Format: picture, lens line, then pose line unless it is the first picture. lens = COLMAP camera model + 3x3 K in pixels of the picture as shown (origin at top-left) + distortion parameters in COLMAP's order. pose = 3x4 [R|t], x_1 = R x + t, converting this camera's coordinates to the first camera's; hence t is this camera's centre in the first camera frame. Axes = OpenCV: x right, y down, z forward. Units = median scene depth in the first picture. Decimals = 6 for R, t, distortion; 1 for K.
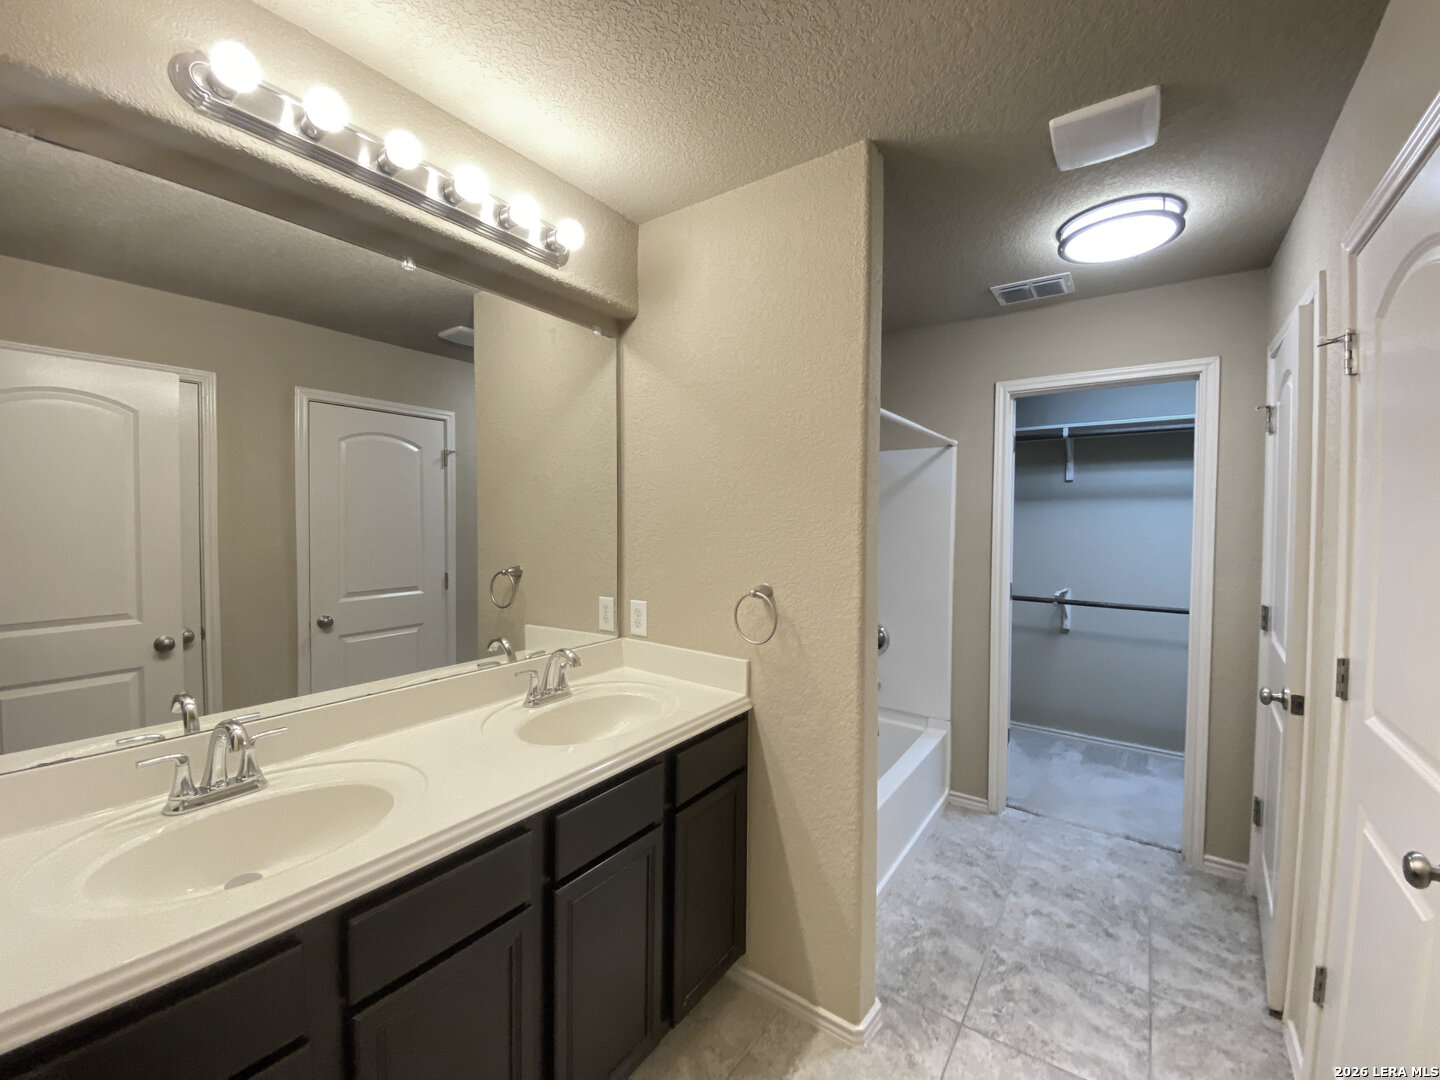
lens RADIAL K [[588.8, 0, 716.9], [0, 588.8, 534.4], [0, 0, 1]] dist [0.017565, -0.017135]
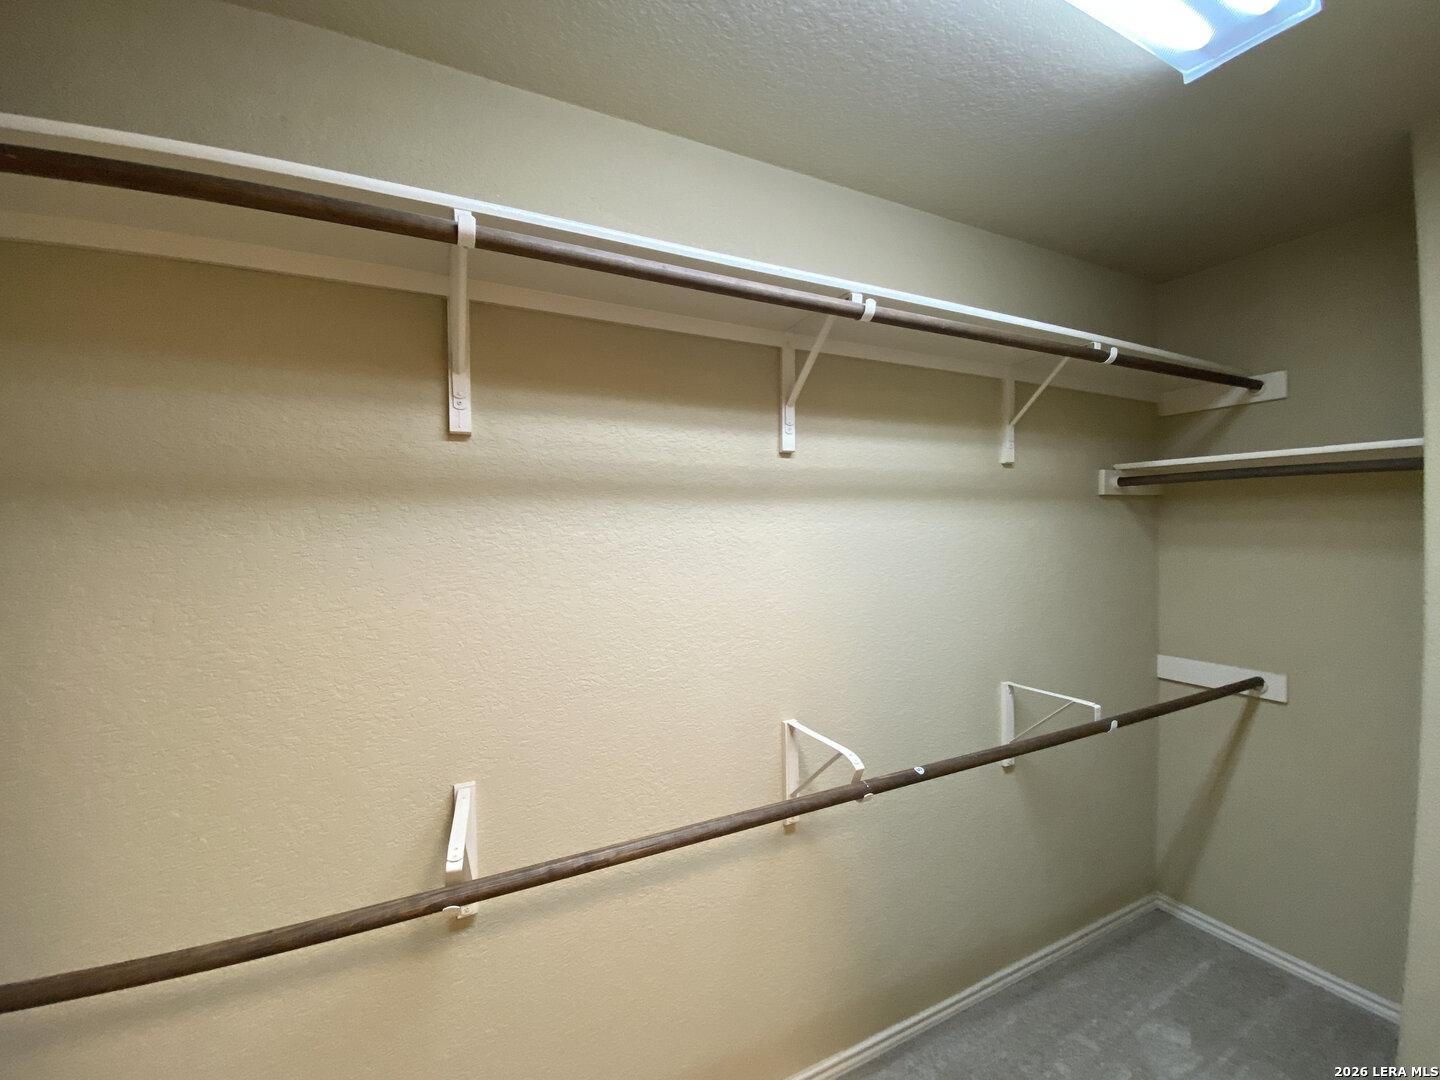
lens RADIAL K [[588.8, 0, 716.9], [0, 588.8, 534.4], [0, 0, 1]] dist [0.017565, -0.017135]
pose [[0.457159, -0.023459, 0.889075, 0.402021], [0.036064, 0.999319, 0.007824, -0.039657], [-0.888653, 0.028486, 0.457694, 0.773710]]
